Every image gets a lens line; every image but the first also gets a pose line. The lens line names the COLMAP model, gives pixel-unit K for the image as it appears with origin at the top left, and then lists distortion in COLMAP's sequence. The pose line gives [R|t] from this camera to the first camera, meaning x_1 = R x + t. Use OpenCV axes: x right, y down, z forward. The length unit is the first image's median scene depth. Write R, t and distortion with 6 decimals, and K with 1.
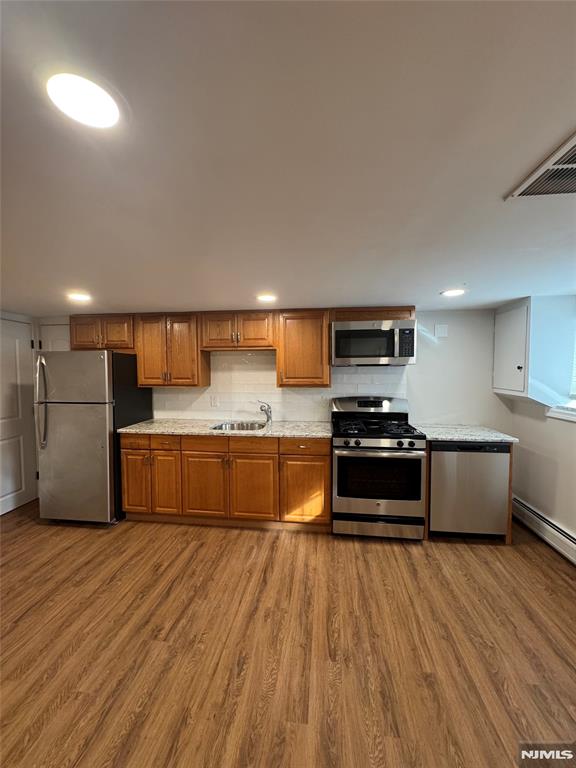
lens RADIAL K [[301.7, 0, 288.0], [0, 301.7, 384.0], [0, 0, 1]] dist [-0.000416, 0.000222]
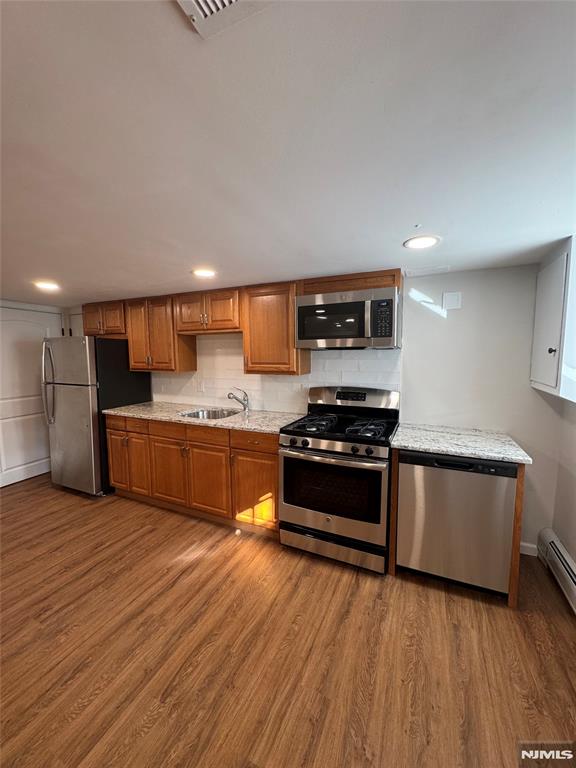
lens RADIAL K [[301.7, 0, 288.0], [0, 301.7, 384.0], [0, 0, 1]] dist [-0.000416, 0.000222]
pose [[0.953404, 0.029381, -0.300262, 0.399569], [-0.014201, 0.998514, 0.052616, -0.008291], [0.301361, -0.045900, 0.952405, 0.194308]]
